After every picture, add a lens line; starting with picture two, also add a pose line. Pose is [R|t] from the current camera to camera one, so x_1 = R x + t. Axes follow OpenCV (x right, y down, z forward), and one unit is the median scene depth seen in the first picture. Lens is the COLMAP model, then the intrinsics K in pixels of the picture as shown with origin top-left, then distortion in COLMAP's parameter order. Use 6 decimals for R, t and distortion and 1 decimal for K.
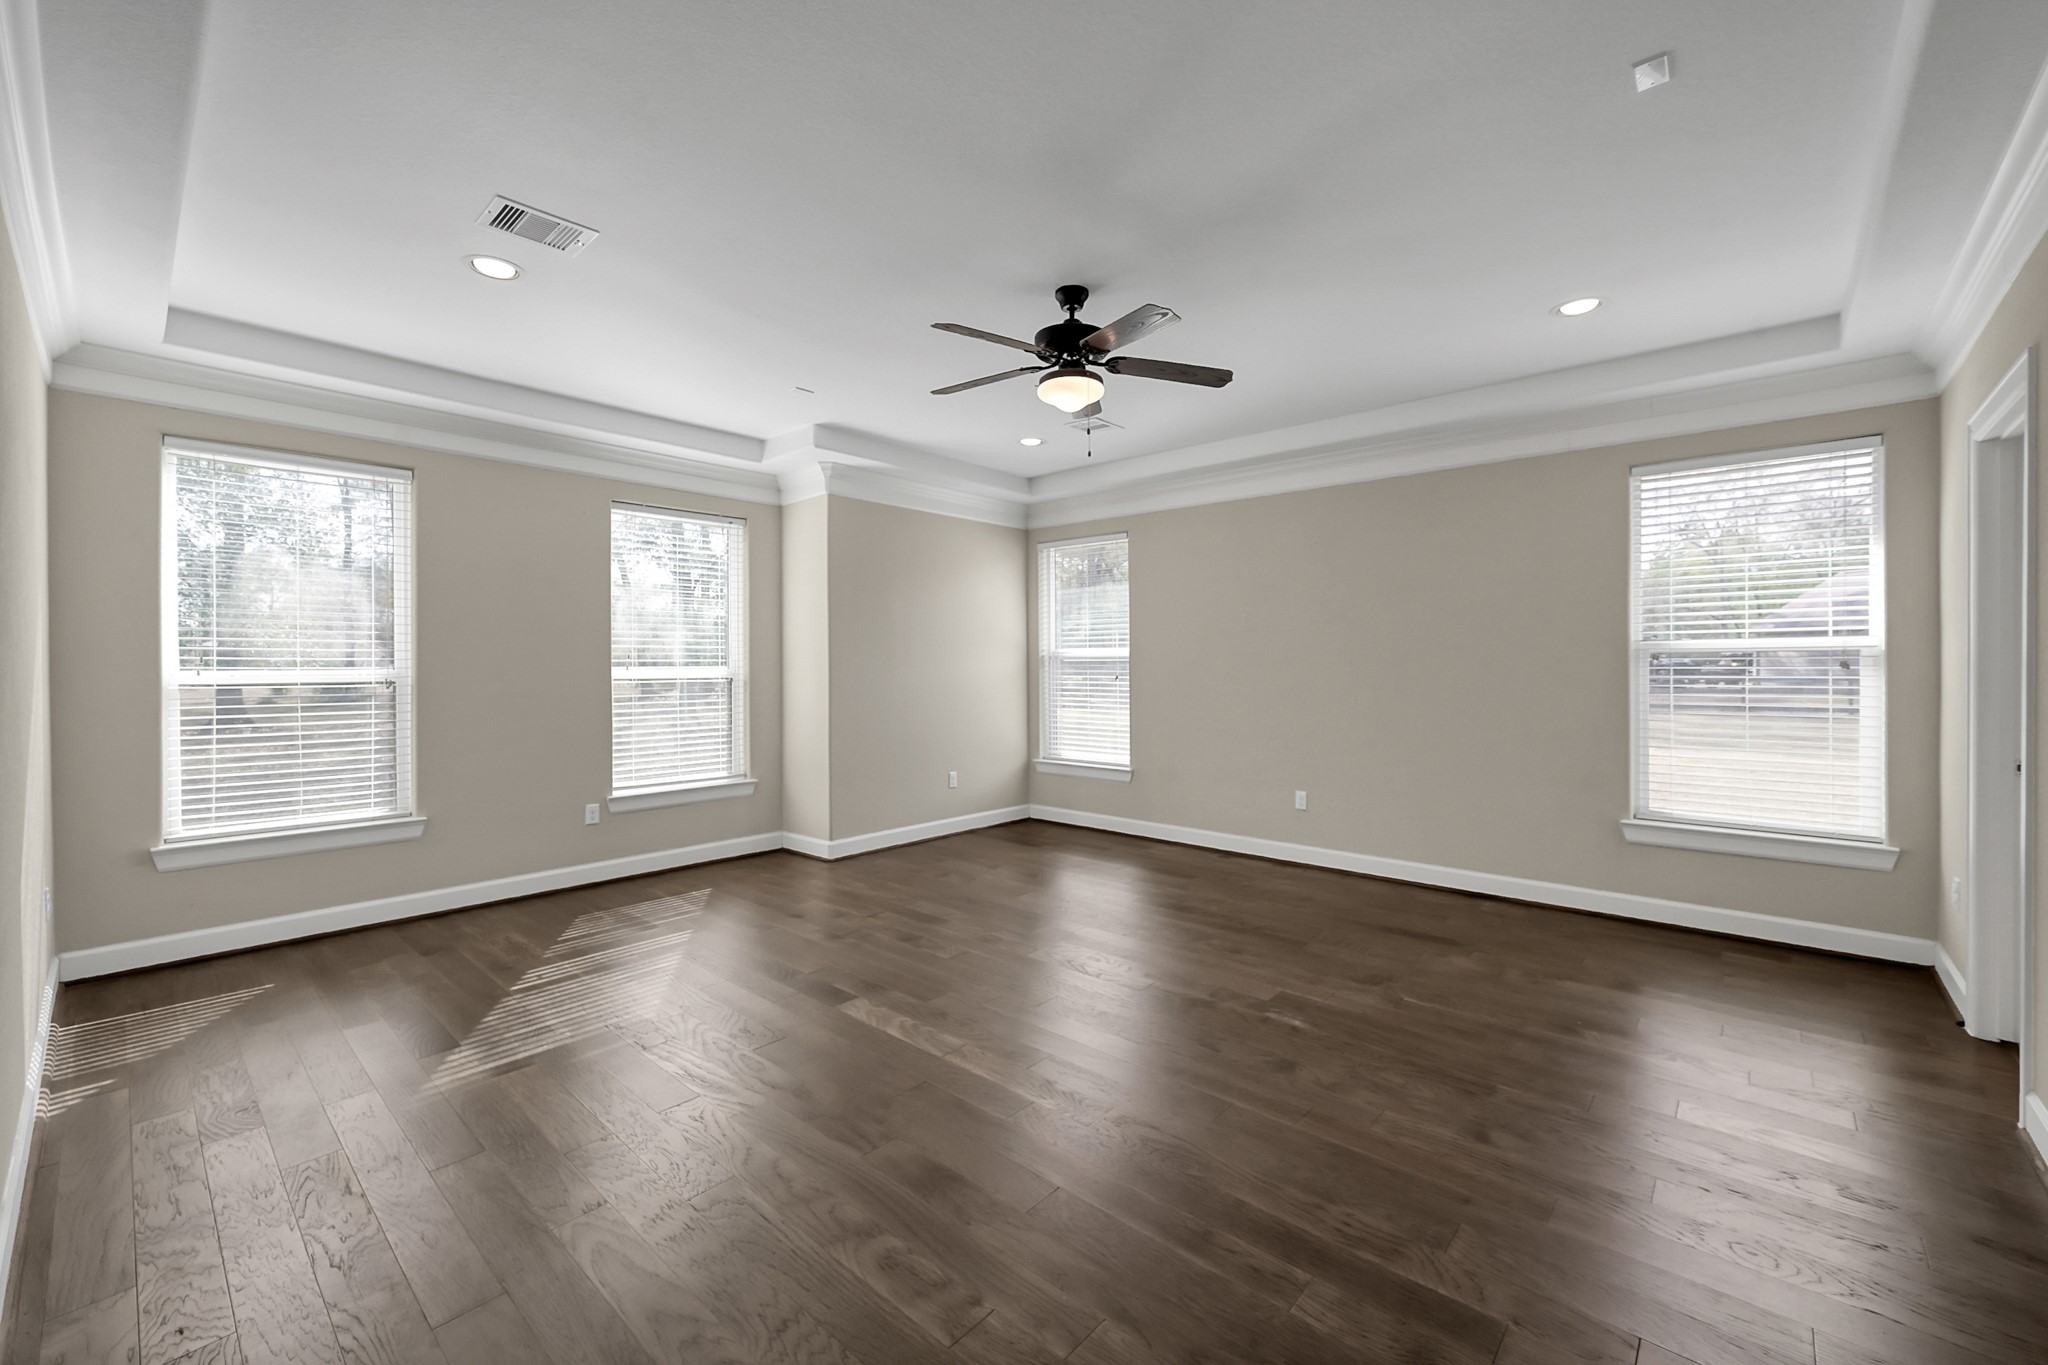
lens RADIAL K [[824.7, 0, 1020.6], [0, 824.7, 670.9], [0, 0, 1]] dist [0.000226, 0.000082]
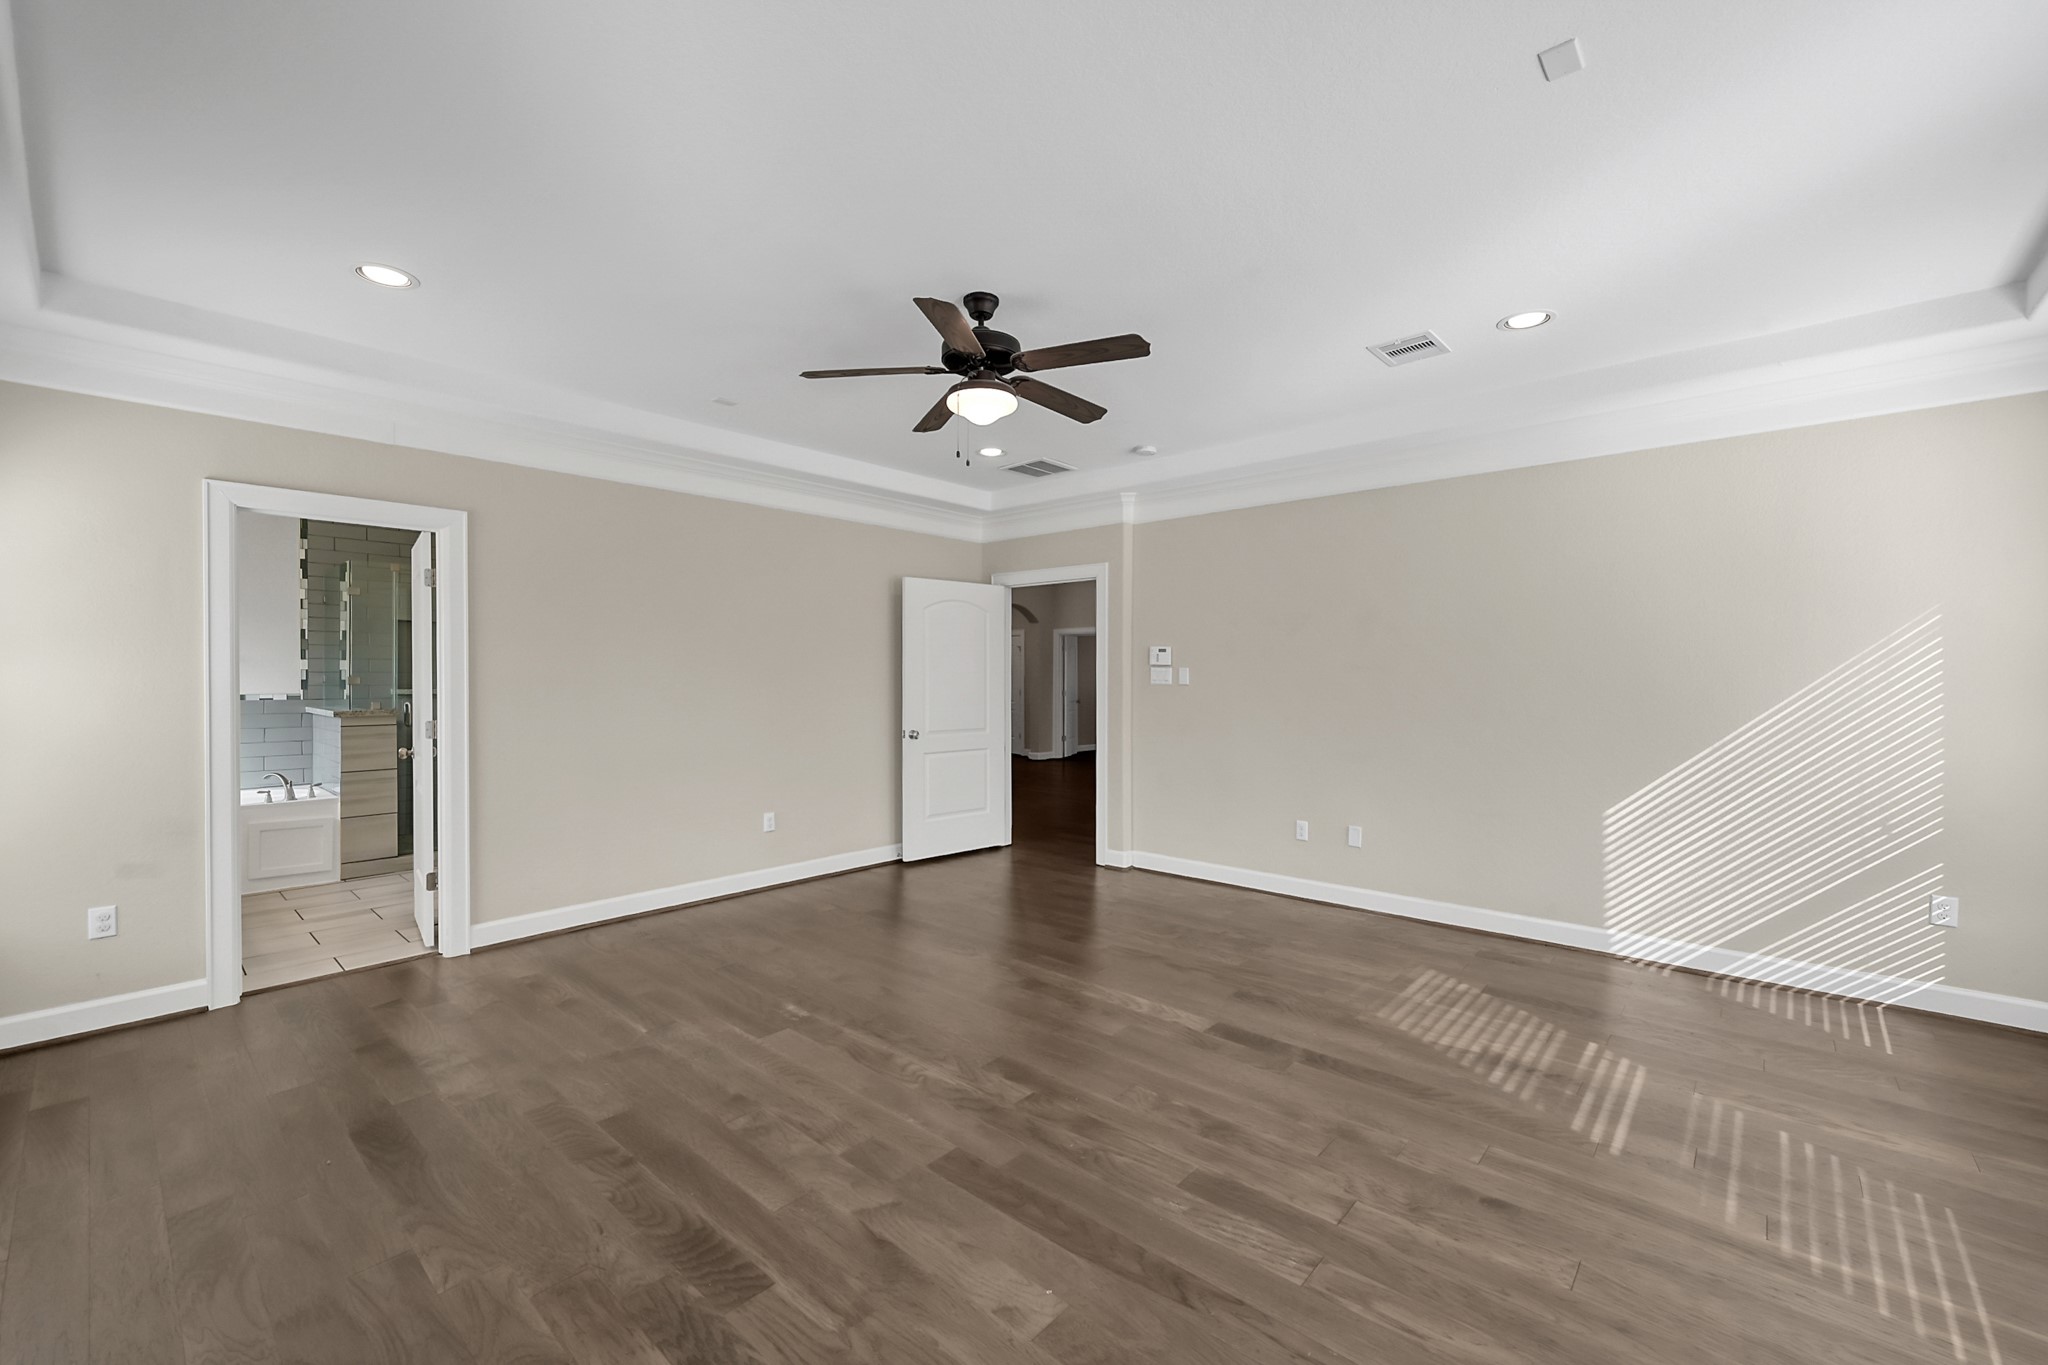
lens RADIAL K [[824.7, 0, 1022.9], [0, 824.7, 677.4], [0, 0, 1]] dist [0.000226, 0.000082]
pose [[-0.999924, 0.003510, -0.011842, 0.024945], [0.003387, 0.999940, 0.010392, -0.031870], [0.011878, 0.010351, -0.999876, 1.892079]]
